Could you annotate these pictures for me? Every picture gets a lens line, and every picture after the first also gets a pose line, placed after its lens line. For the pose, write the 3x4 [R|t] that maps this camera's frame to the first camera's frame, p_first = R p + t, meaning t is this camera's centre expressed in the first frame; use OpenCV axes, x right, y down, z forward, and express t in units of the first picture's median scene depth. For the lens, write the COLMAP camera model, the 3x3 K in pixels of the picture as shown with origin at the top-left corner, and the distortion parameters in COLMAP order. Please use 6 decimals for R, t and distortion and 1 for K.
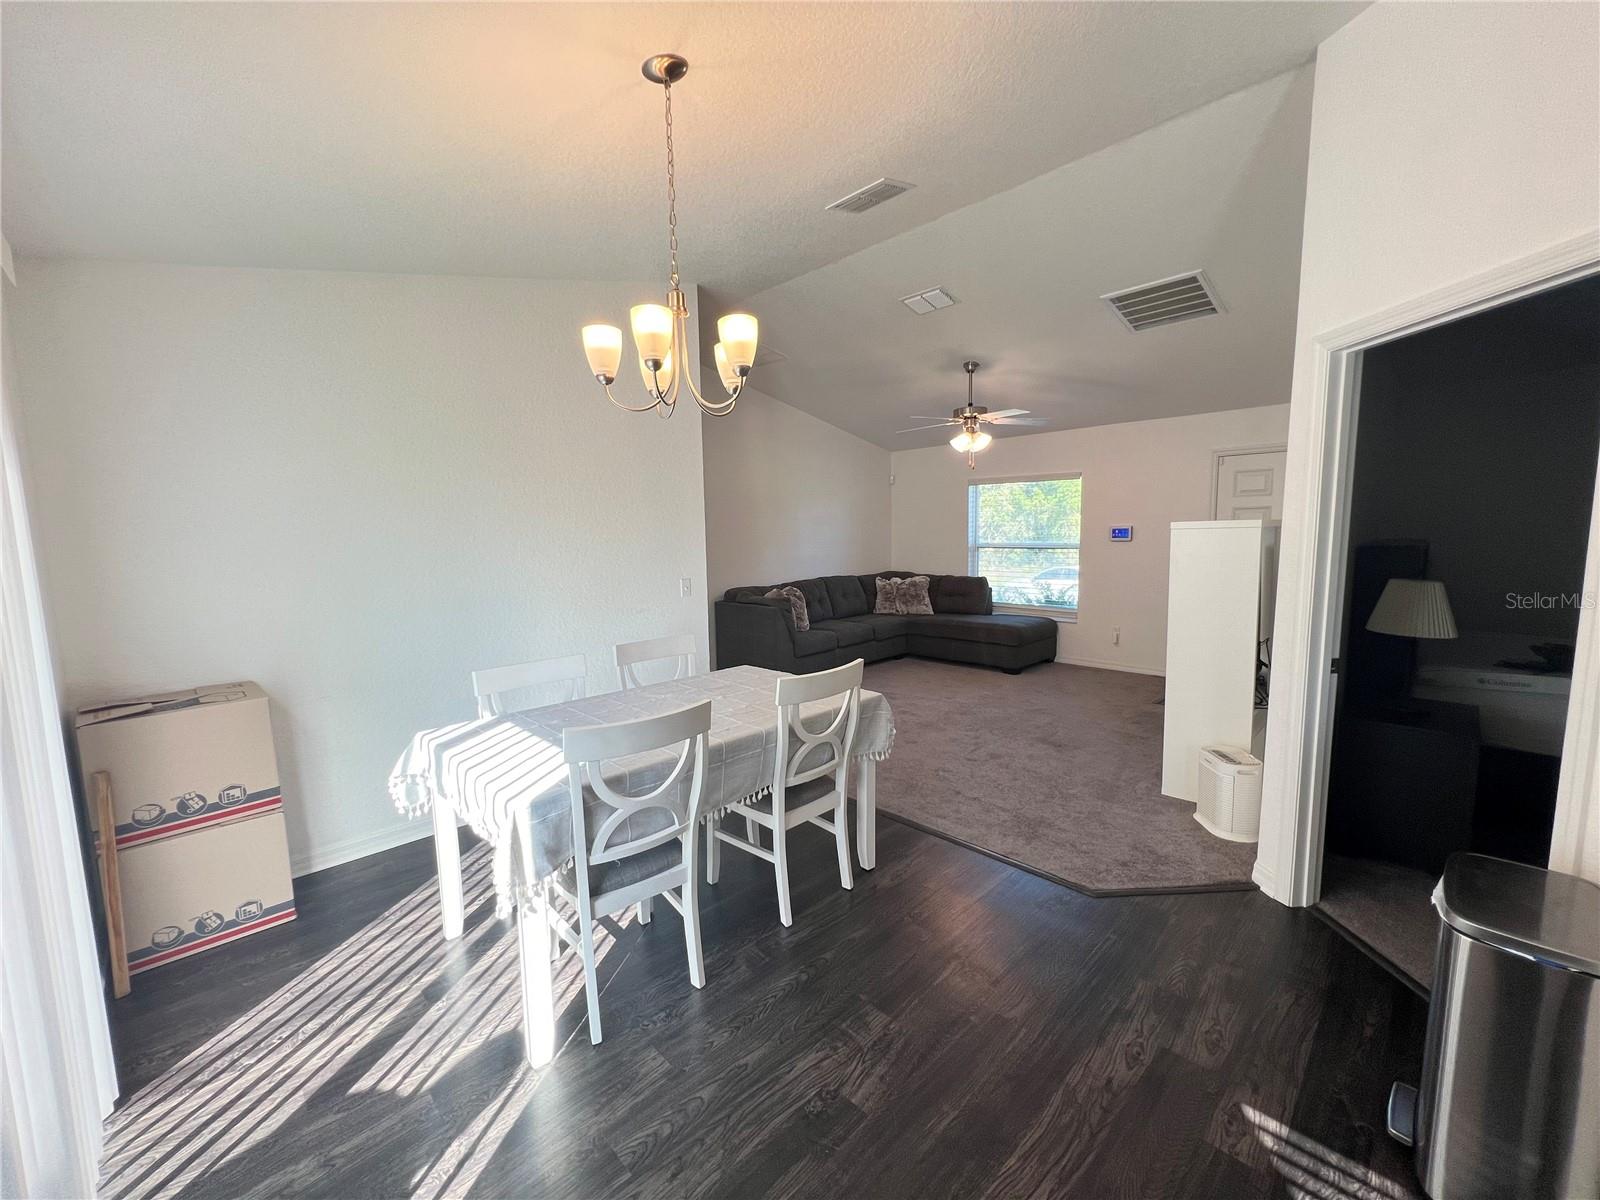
lens RADIAL K [[637.1, 0, 800.0], [0, 637.1, 600.0], [0, 0, 1]] dist [-0.006808, -0.000039]
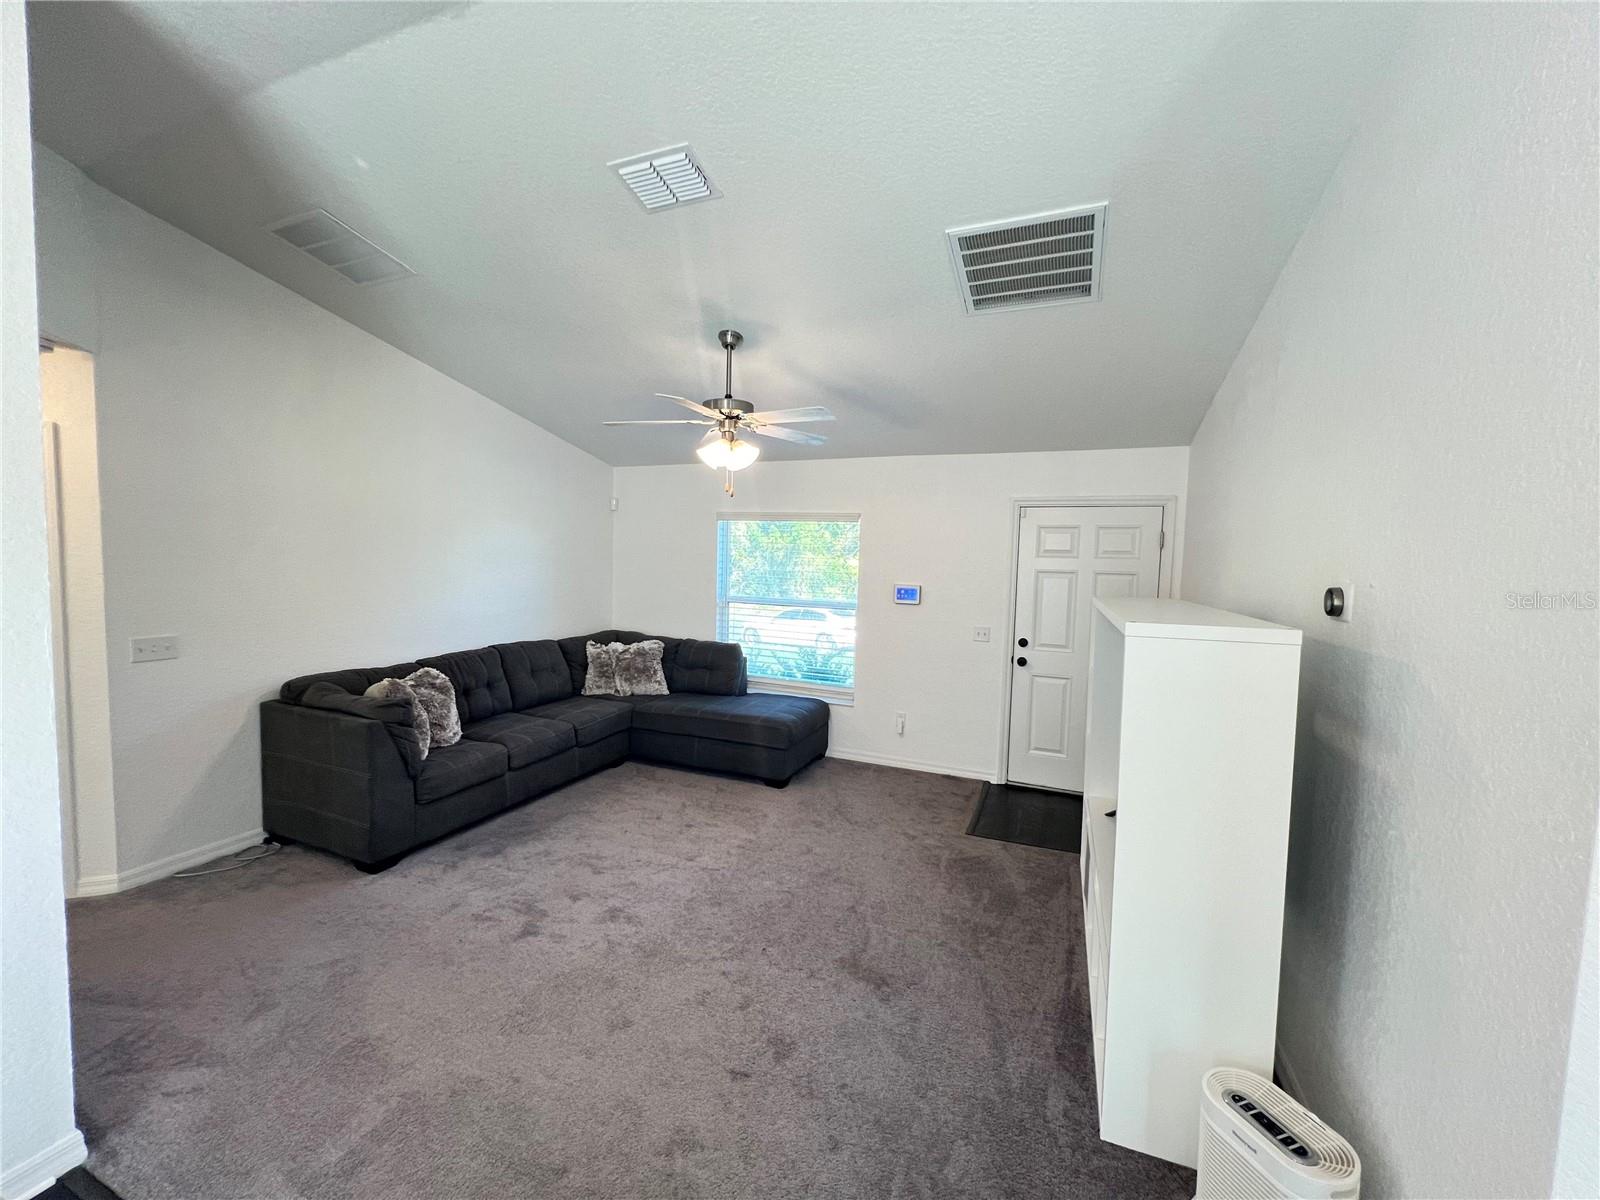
lens RADIAL K [[634.8, 0, 800.0], [0, 634.8, 600.0], [0, 0, 1]] dist [-0.000101, -0.000137]
pose [[0.918351, 0.021284, 0.395194, 0.066795], [-0.003044, 0.998903, -0.046723, -0.056566], [-0.395755, 0.041705, 0.917409, 0.309358]]
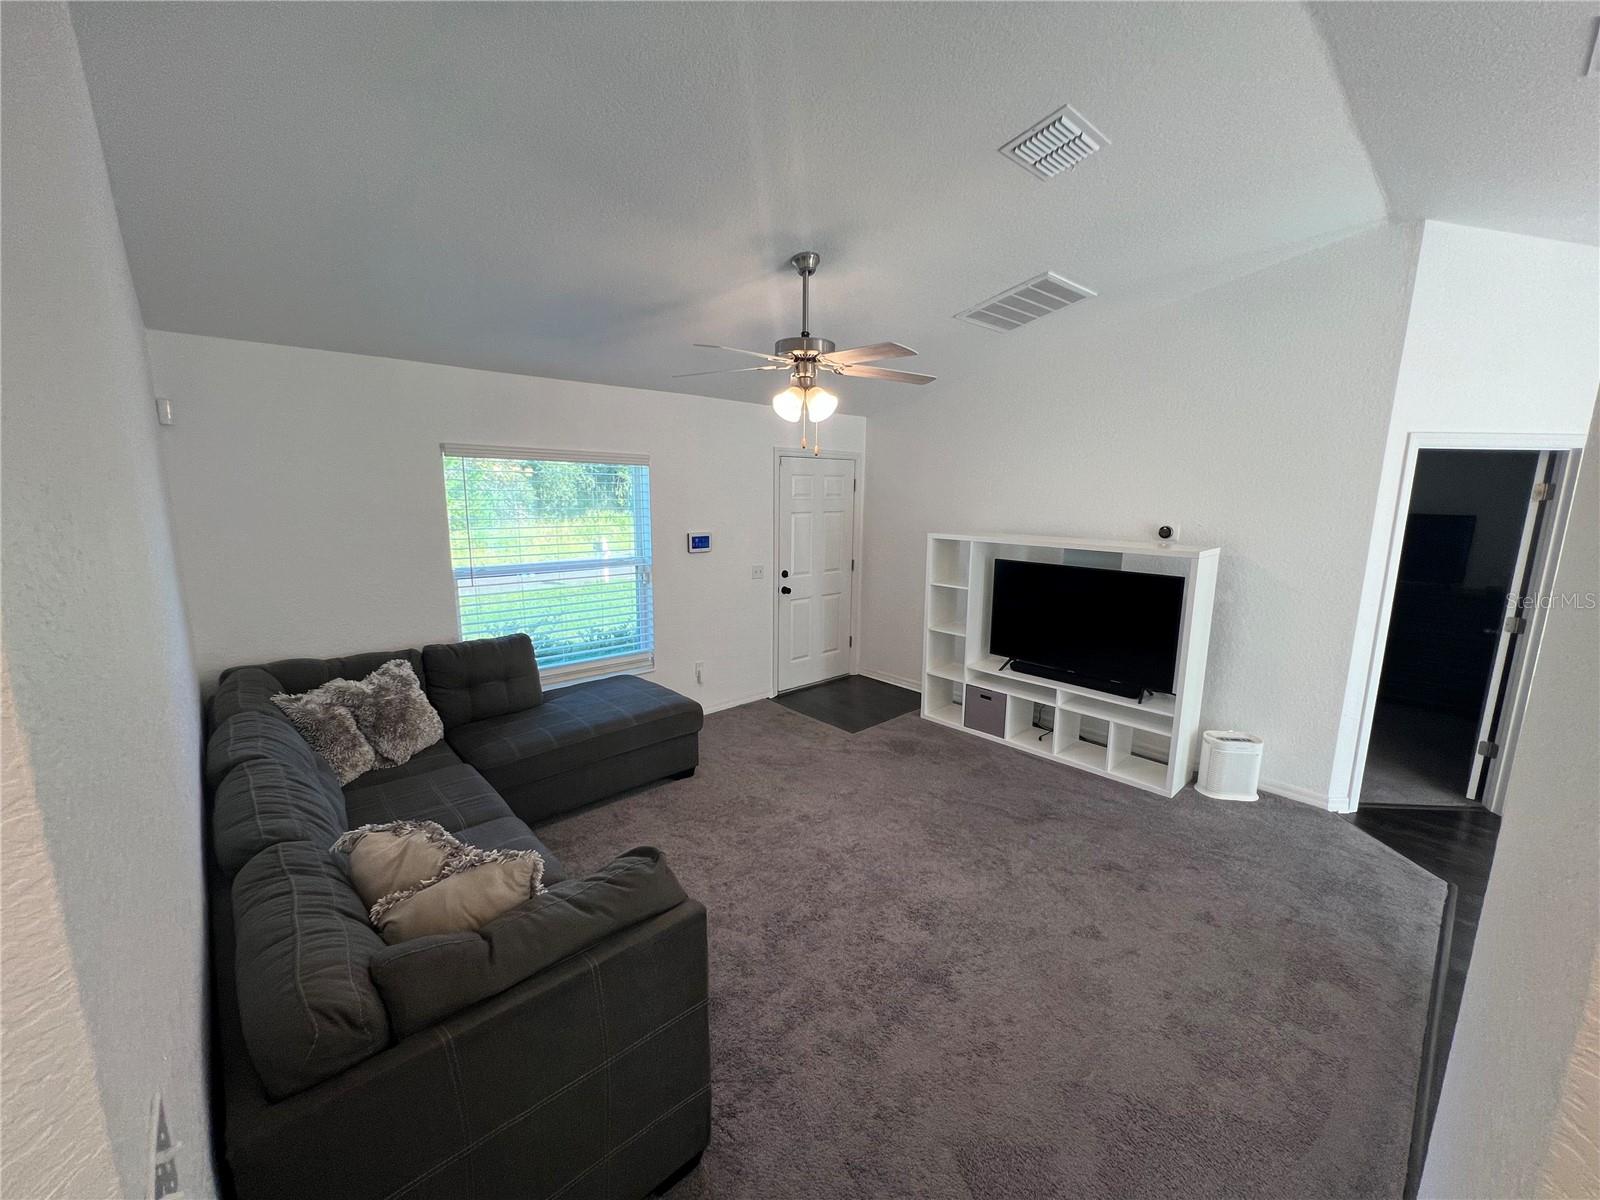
lens RADIAL K [[637.1, 0, 800.0], [0, 637.1, 600.0], [0, 0, 1]] dist [-0.006808, -0.000039]
pose [[0.036736, -0.156048, 0.987066, -0.246307], [0.095875, 0.983727, 0.151951, -0.132922], [-0.994715, 0.089052, 0.051100, 0.794194]]
